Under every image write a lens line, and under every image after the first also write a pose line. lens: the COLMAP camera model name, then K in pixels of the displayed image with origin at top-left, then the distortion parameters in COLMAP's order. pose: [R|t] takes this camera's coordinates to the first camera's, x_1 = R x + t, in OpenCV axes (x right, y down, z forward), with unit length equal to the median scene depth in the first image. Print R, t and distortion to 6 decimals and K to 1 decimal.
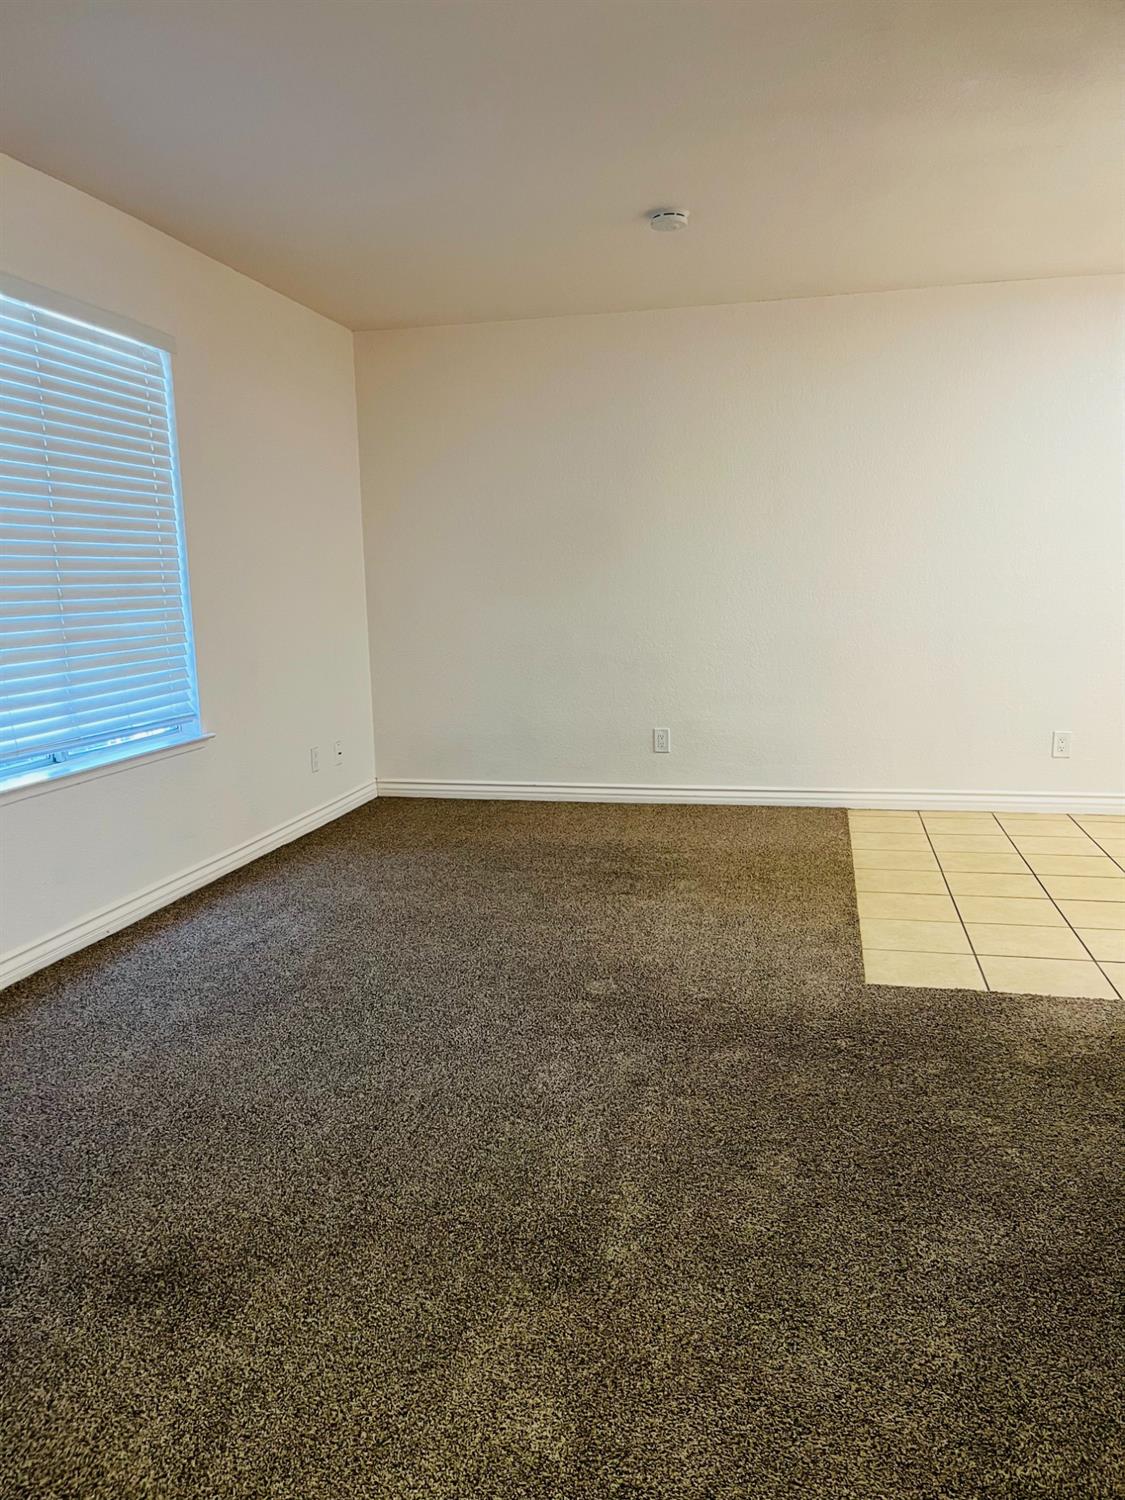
lens RADIAL K [[1141.3, 0, 551.0], [0, 1141.3, 748.4], [0, 0, 1]] dist [0.076670, -0.114459]
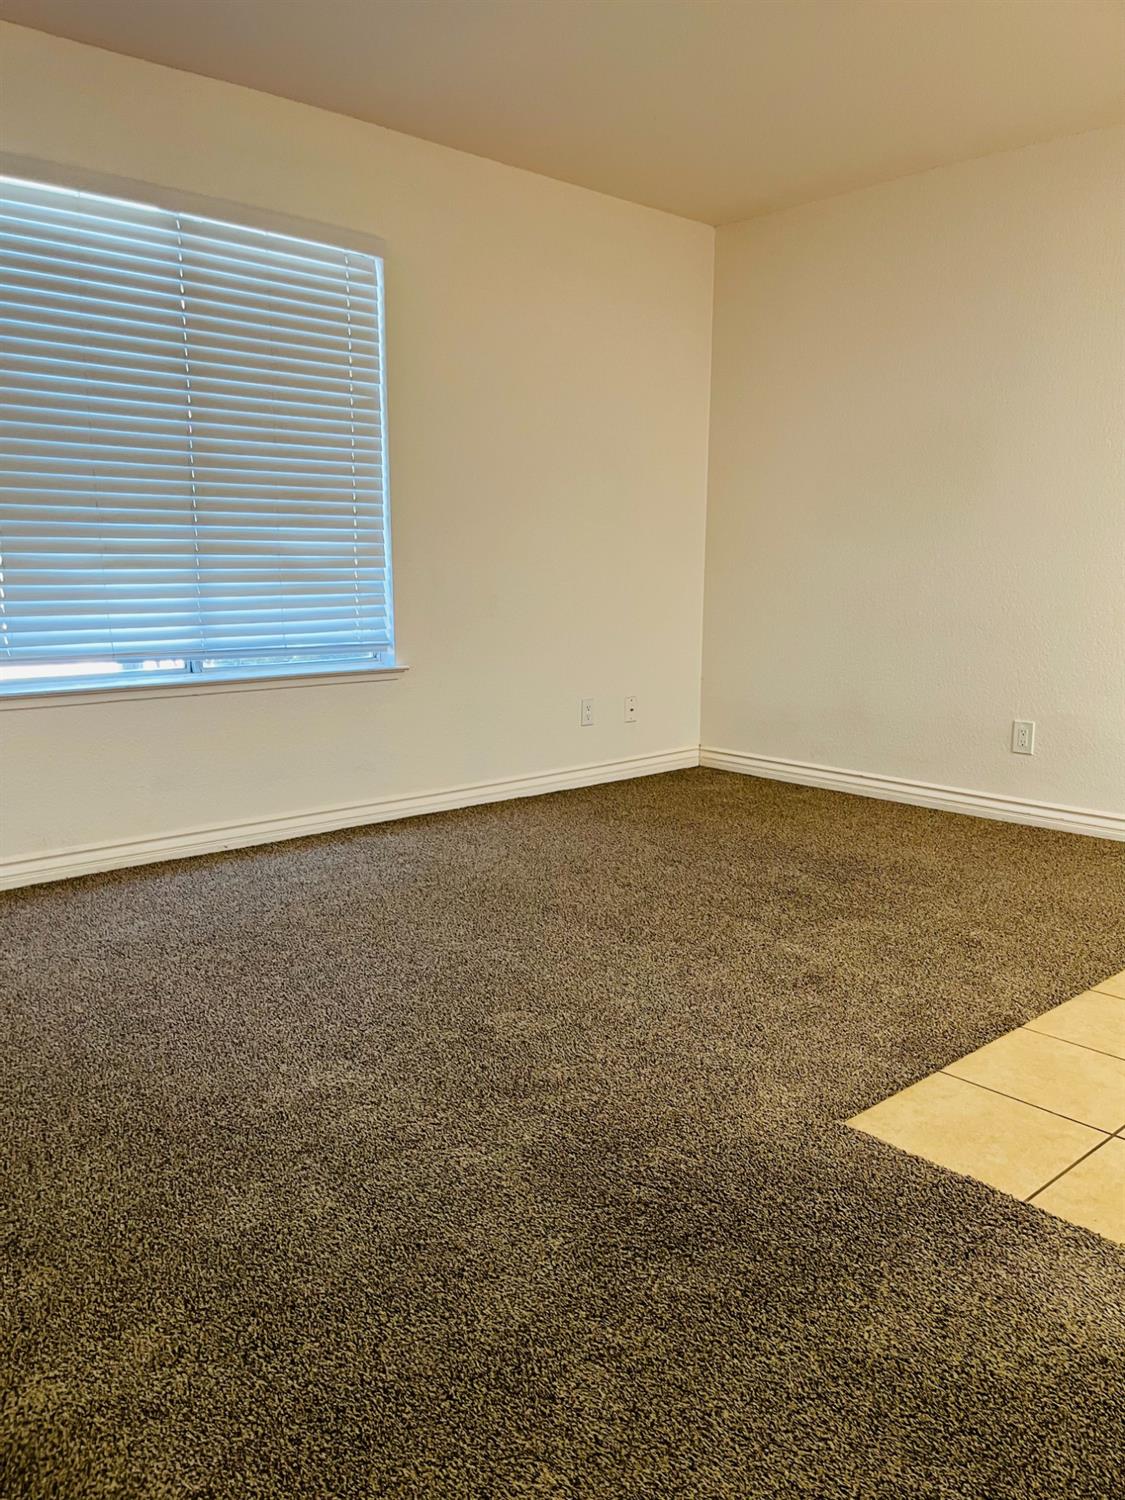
lens RADIAL K [[1141.3, 0, 562.6], [0, 1141.3, 752.2], [0, 0, 1]] dist [0.076670, -0.114459]
pose [[0.817488, 0.122497, -0.562768, 0.372101], [-0.108927, 0.992369, 0.057779, -0.011251], [0.565552, 0.014067, 0.824593, 0.308724]]
